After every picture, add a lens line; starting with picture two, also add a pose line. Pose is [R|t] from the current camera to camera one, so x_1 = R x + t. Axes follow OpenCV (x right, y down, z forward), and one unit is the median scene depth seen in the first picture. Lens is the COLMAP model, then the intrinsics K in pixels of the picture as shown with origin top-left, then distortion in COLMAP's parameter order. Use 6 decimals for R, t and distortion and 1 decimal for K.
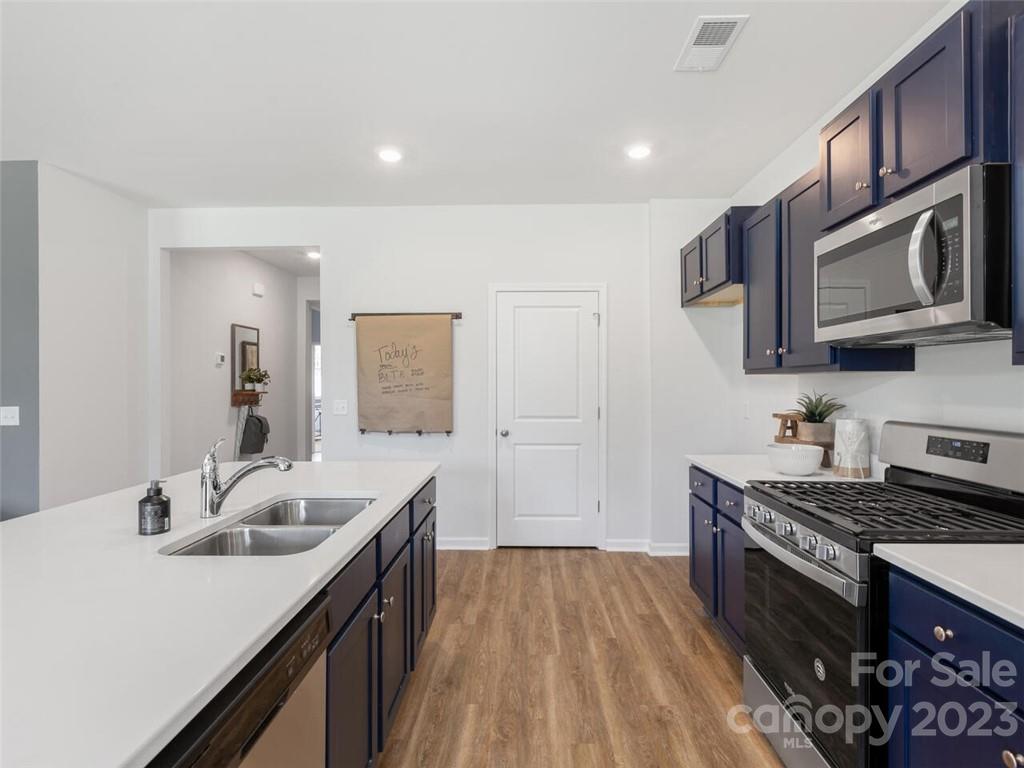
lens RADIAL K [[516.4, 0, 510.6], [0, 516.4, 376.7], [0, 0, 1]] dist [0.000822, -0.000081]
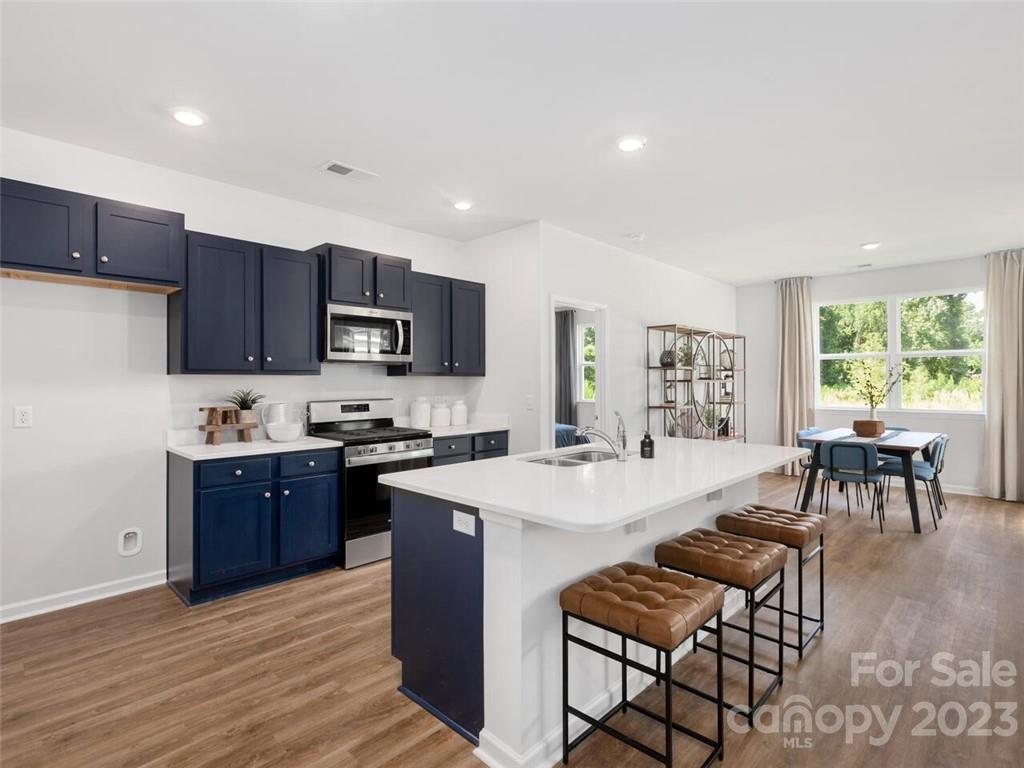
lens RADIAL K [[516.4, 0, 510.6], [0, 516.4, 376.7], [0, 0, 1]] dist [0.000822, -0.000081]
pose [[-0.732821, 0.010660, 0.680338, -0.829538], [-0.001894, 0.999841, -0.017706, 0.019619], [-0.680418, -0.014264, -0.732685, 1.417083]]
